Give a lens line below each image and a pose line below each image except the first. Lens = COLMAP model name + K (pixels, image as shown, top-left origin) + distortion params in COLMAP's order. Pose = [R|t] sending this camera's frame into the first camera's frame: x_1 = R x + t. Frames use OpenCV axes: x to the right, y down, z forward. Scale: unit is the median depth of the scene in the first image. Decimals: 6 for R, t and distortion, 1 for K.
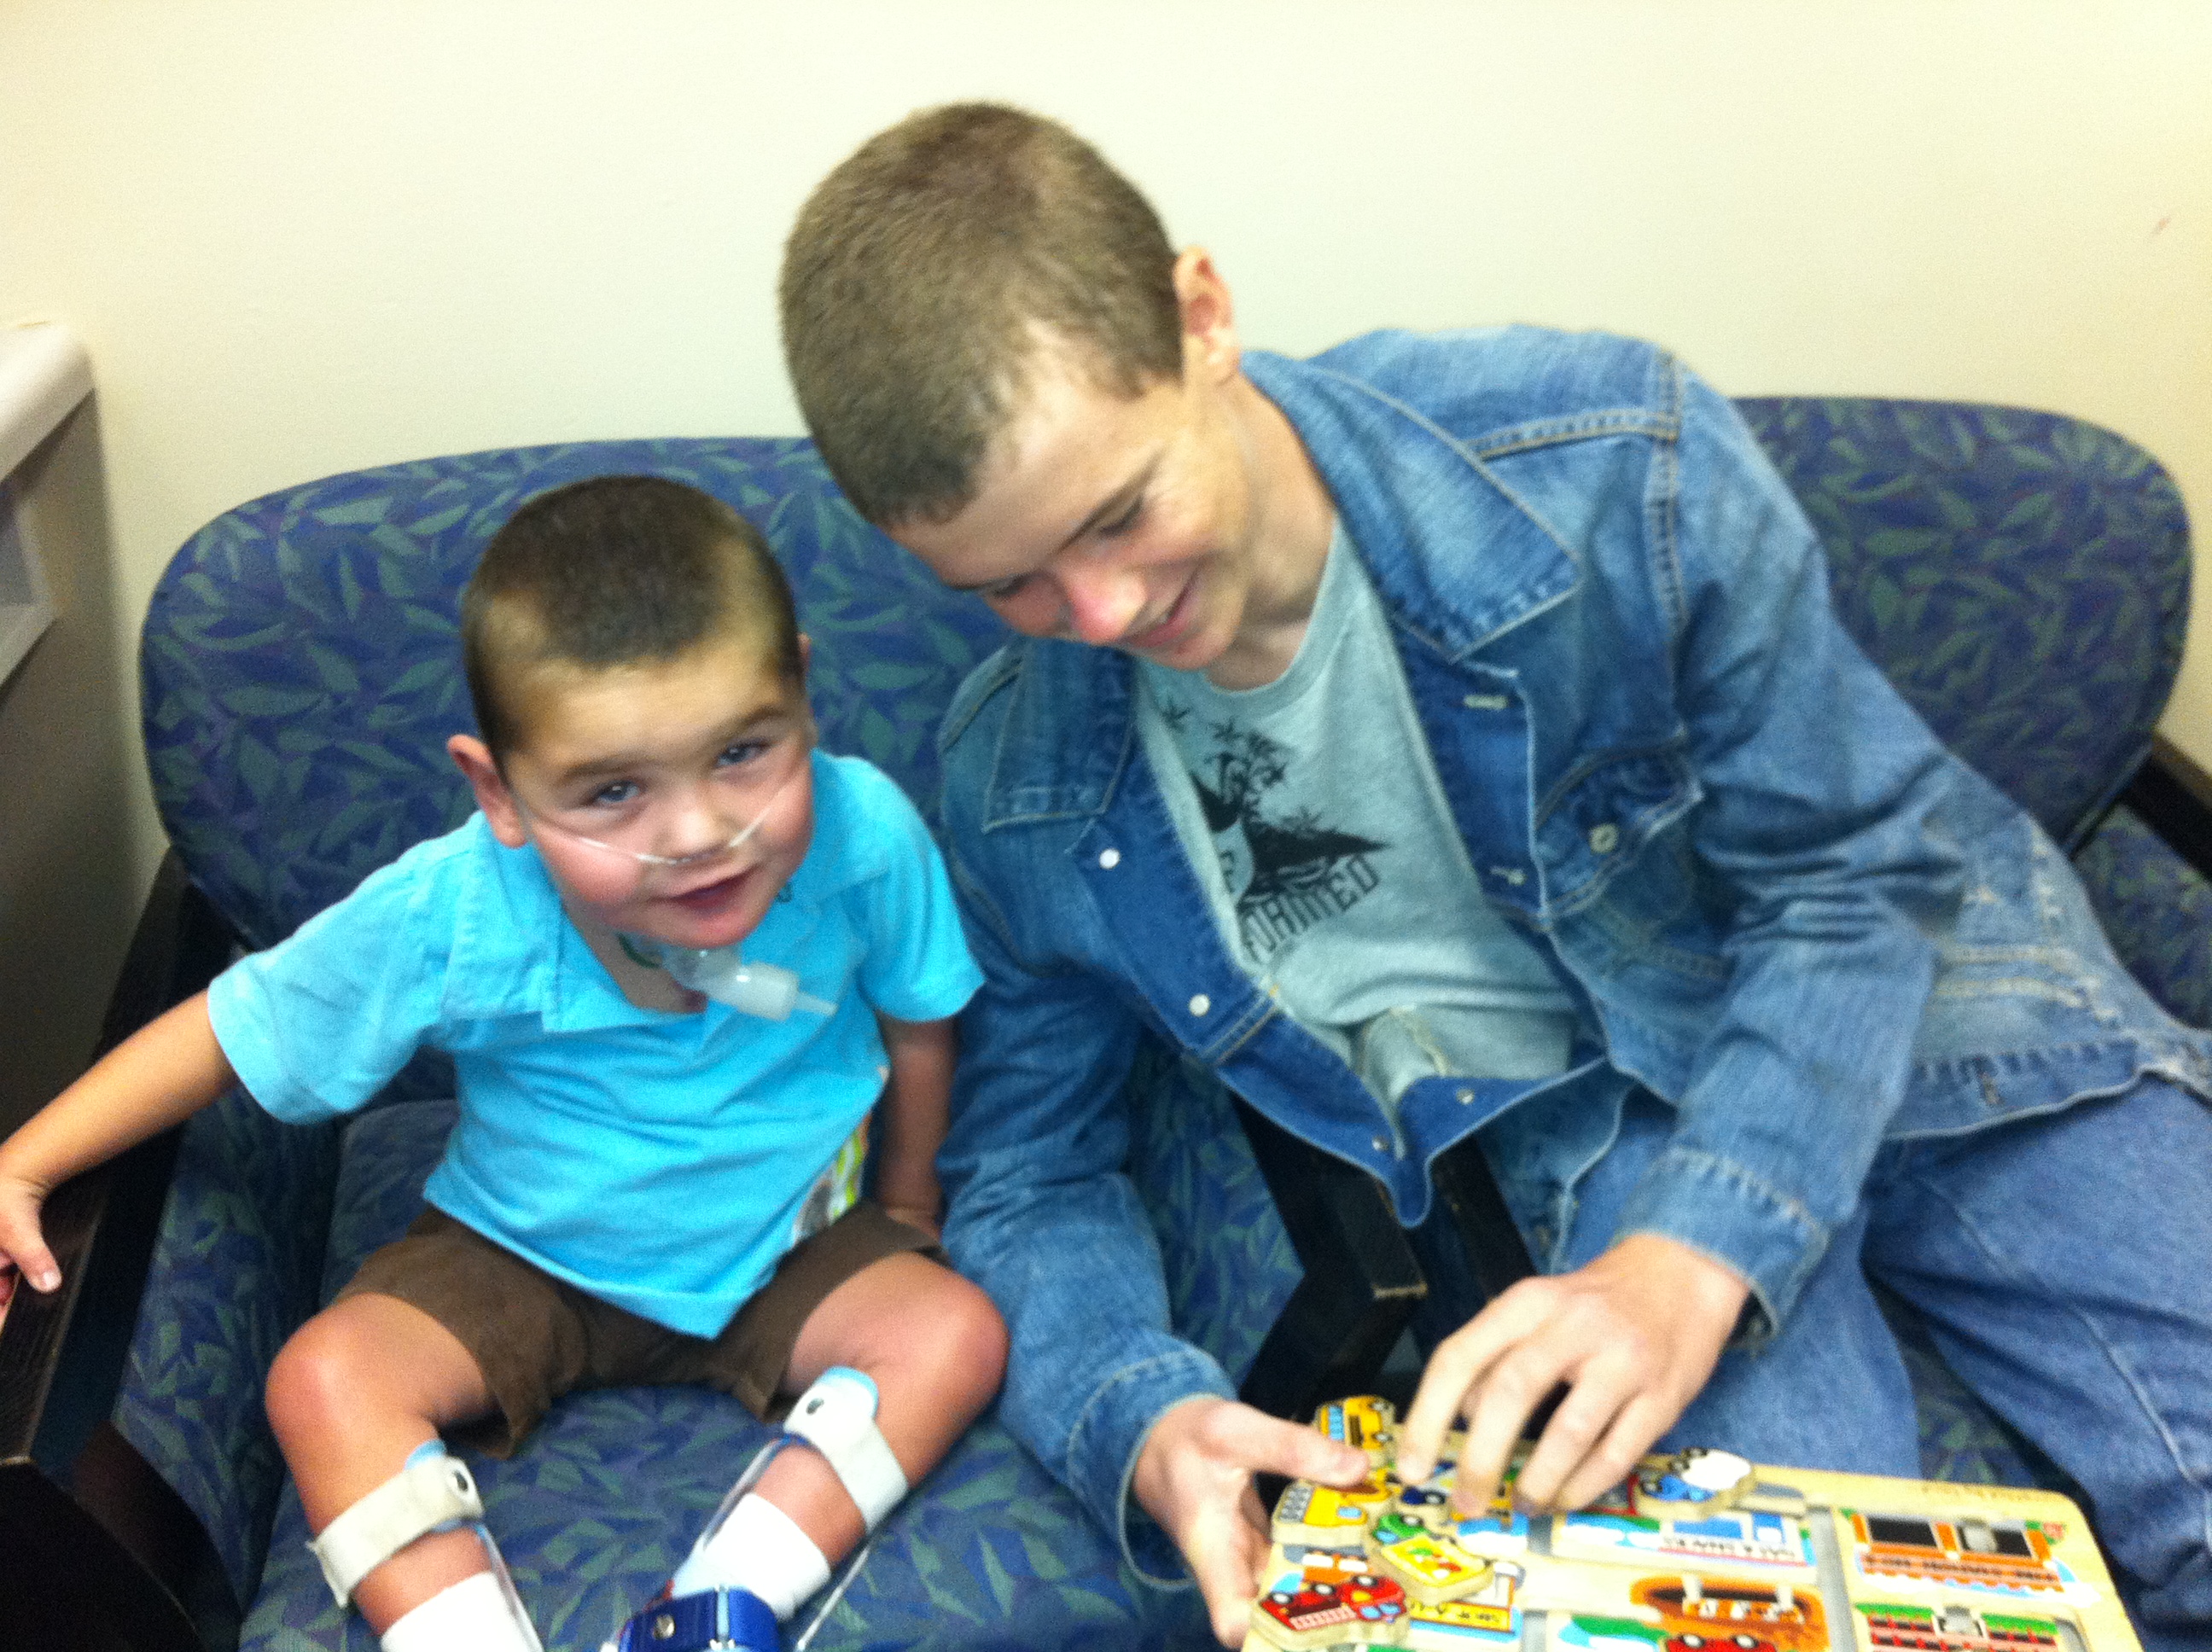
lens RADIAL K [[2179.4, 0, 1038.5], [0, 2179.4, 821.7], [0, 0, 1]] dist [0.080658, -0.300342]
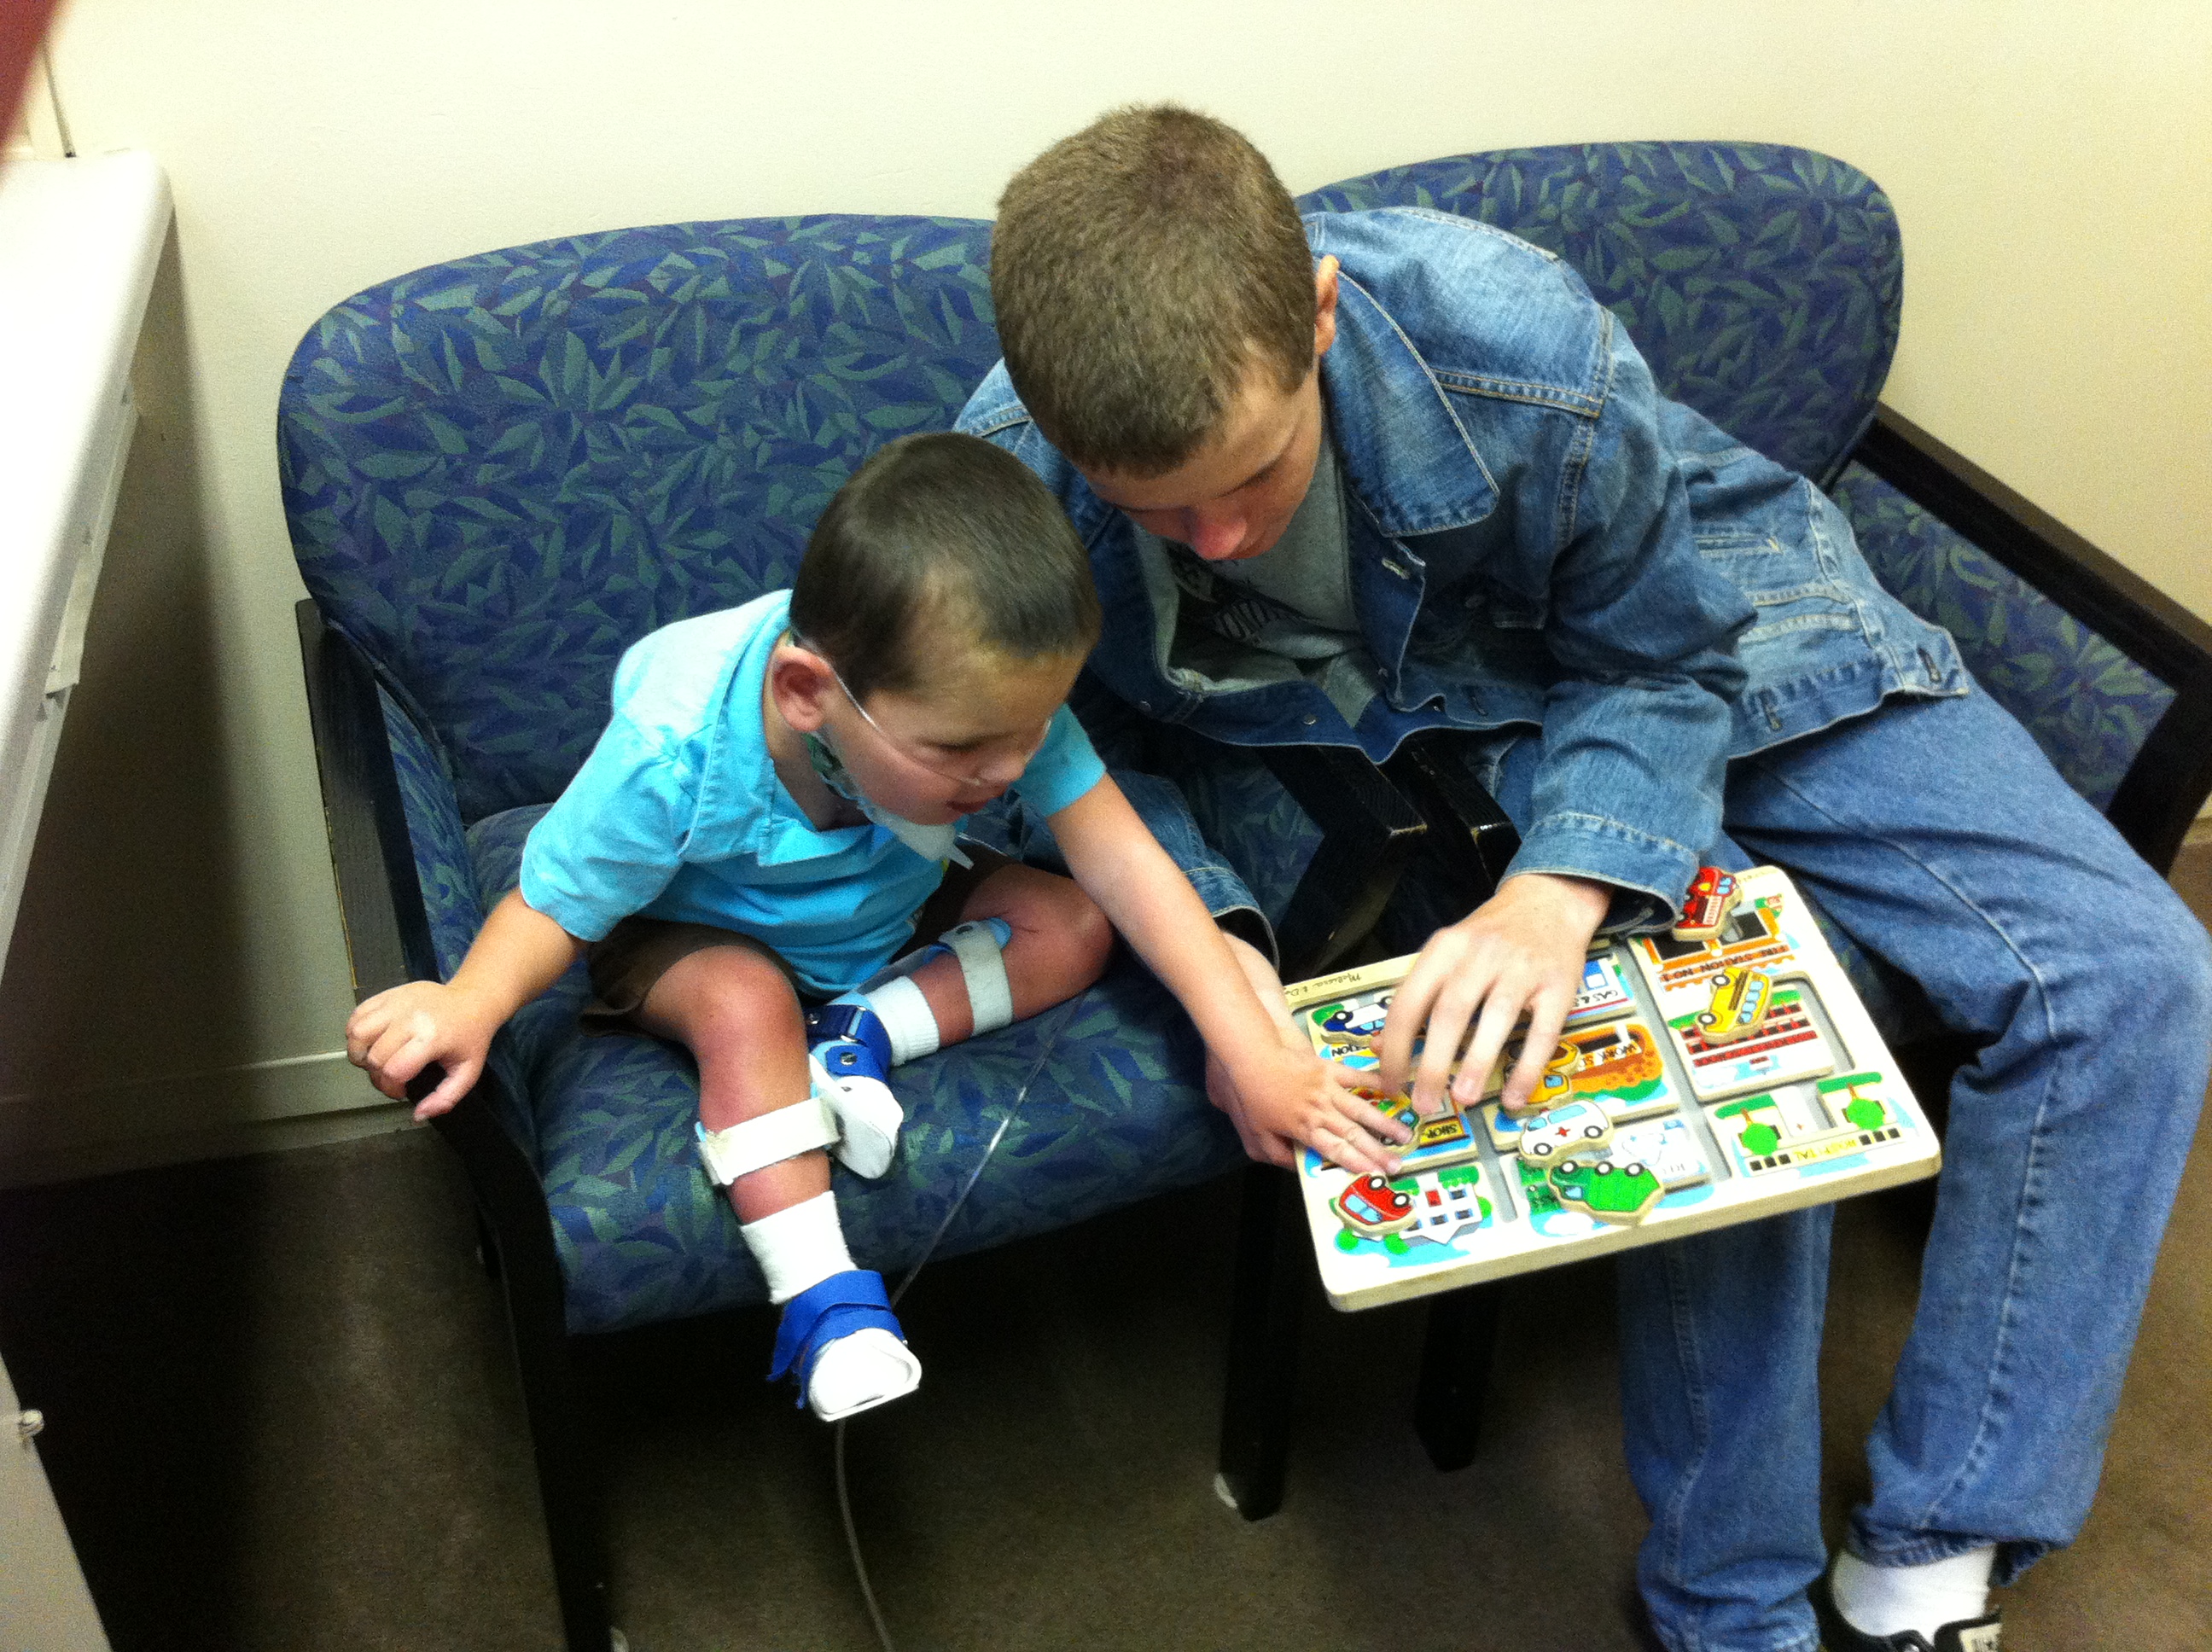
lens RADIAL K [[2179.4, 0, 1038.5], [0, 2179.4, 821.7], [0, 0, 1]] dist [0.080658, -0.300342]
pose [[0.985214, -0.091658, 0.144748, -0.188219], [0.079203, 0.992824, 0.089591, 0.053713], [-0.151921, -0.076802, 0.985404, -0.212150]]
